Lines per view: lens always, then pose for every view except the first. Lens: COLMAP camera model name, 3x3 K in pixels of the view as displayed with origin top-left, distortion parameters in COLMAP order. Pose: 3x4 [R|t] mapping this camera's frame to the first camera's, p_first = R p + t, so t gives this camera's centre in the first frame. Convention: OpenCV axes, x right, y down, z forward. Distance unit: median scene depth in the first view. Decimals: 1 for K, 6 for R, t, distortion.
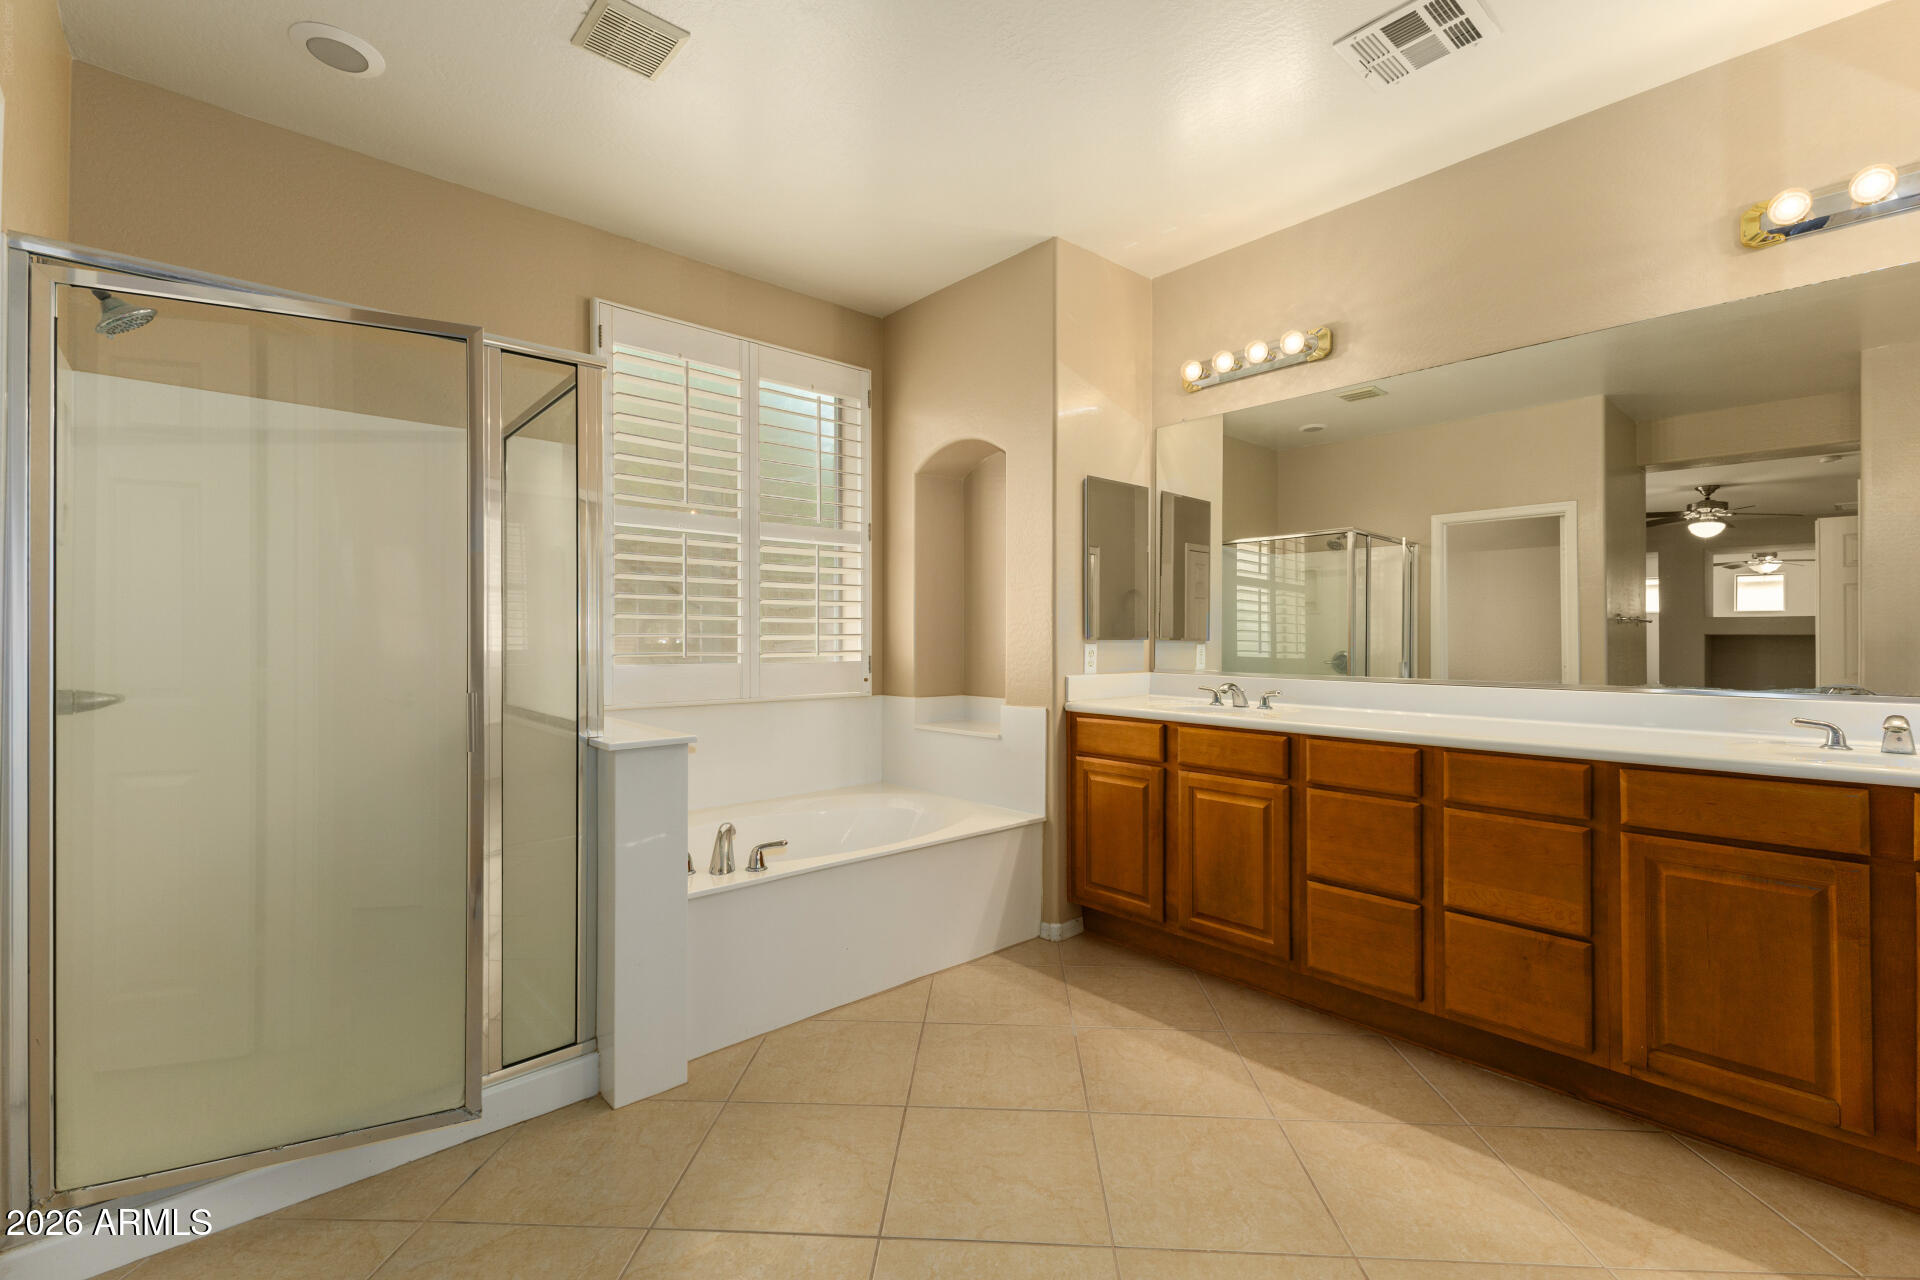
lens RADIAL K [[833.4, 0, 958.2], [0, 833.4, 632.8], [0, 0, 1]] dist [0.008153, -0.001762]
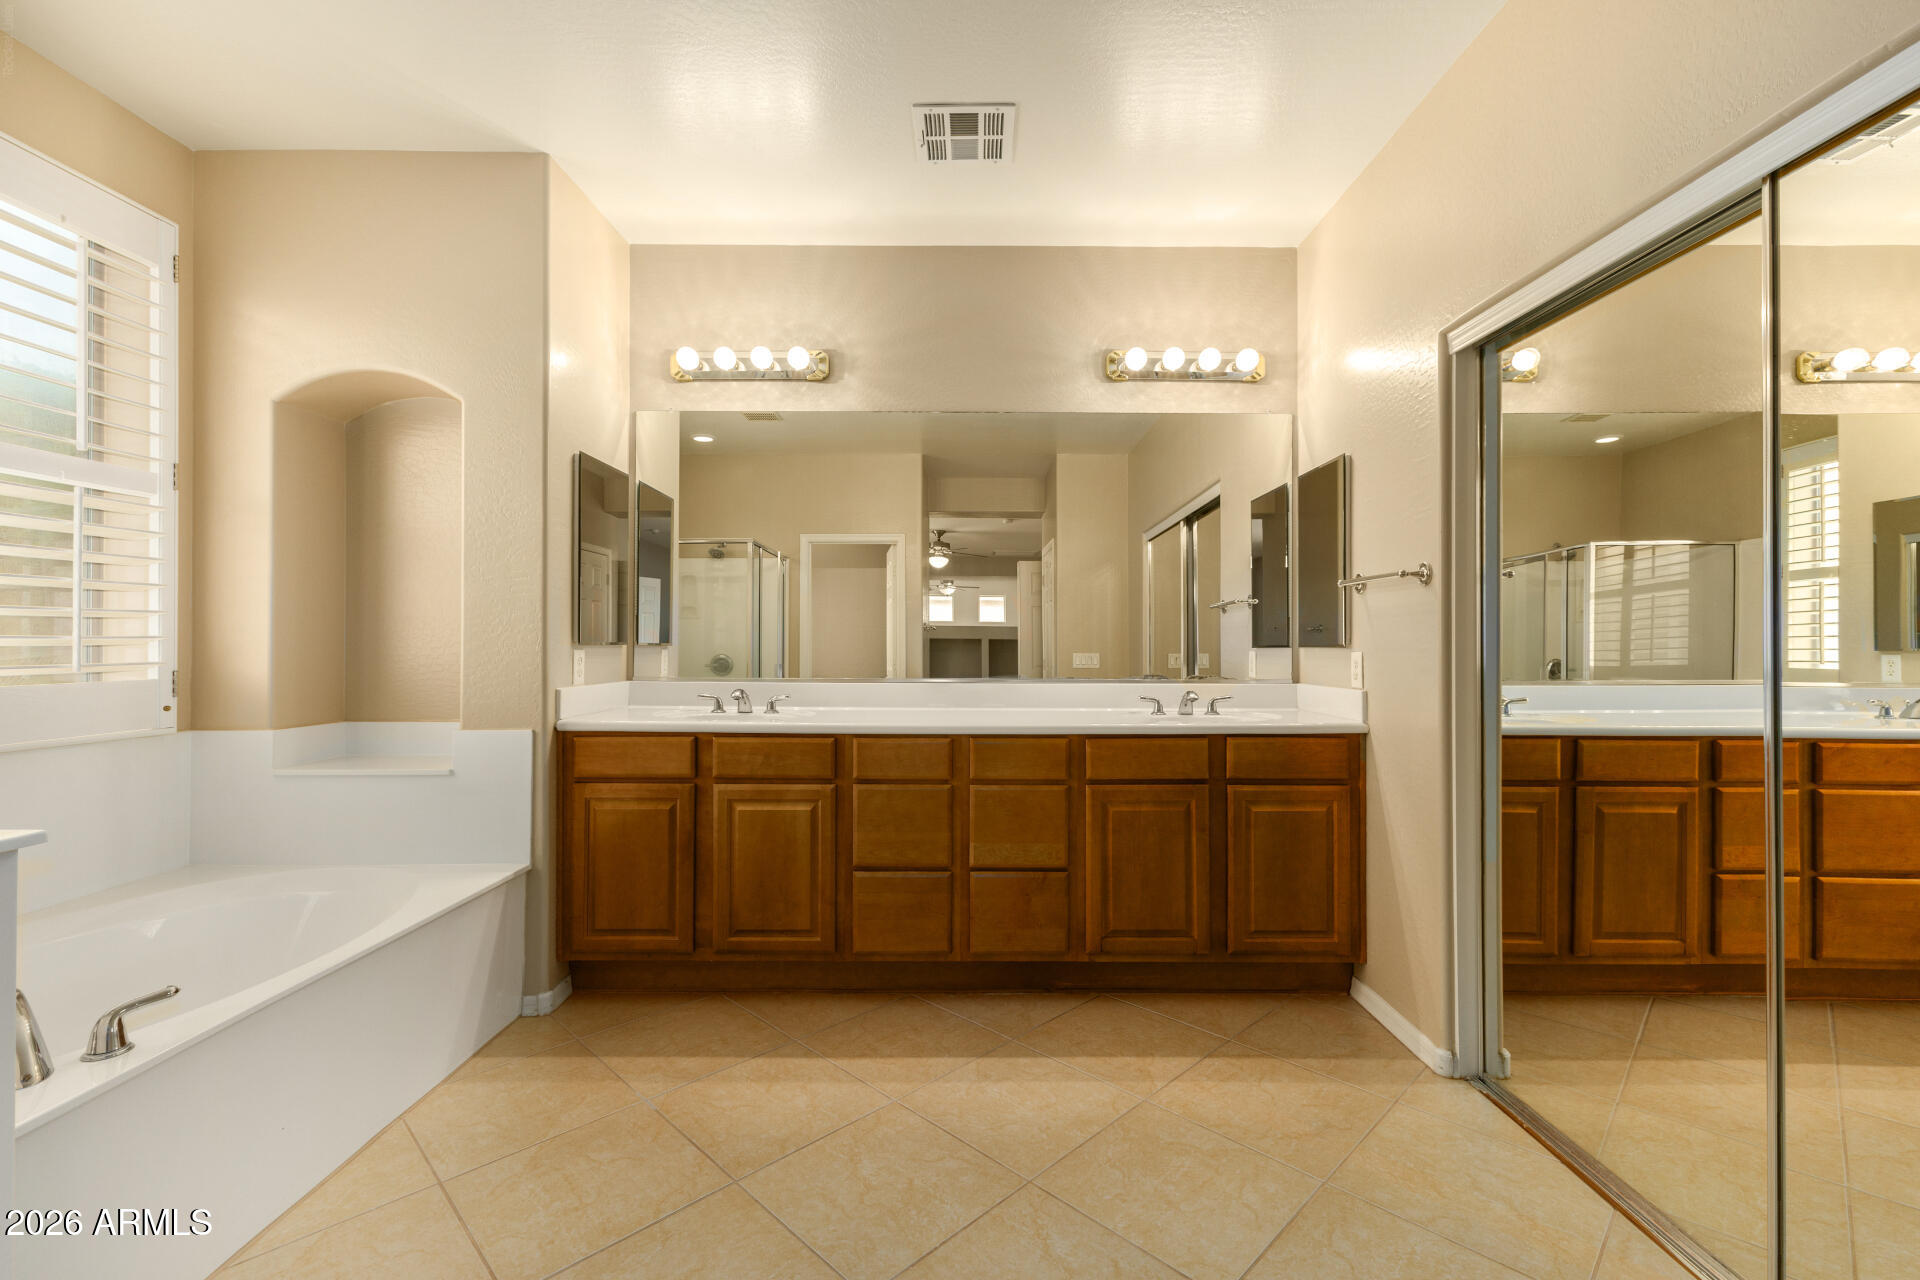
lens RADIAL K [[833.4, 0, 956.9], [0, 833.4, 633.2], [0, 0, 1]] dist [0.008153, -0.001762]
pose [[0.665990, 0.007732, 0.745921, -0.252127], [-0.006263, 0.999969, -0.004773, -0.002145], [-0.745935, -0.001493, 0.666017, 0.170085]]
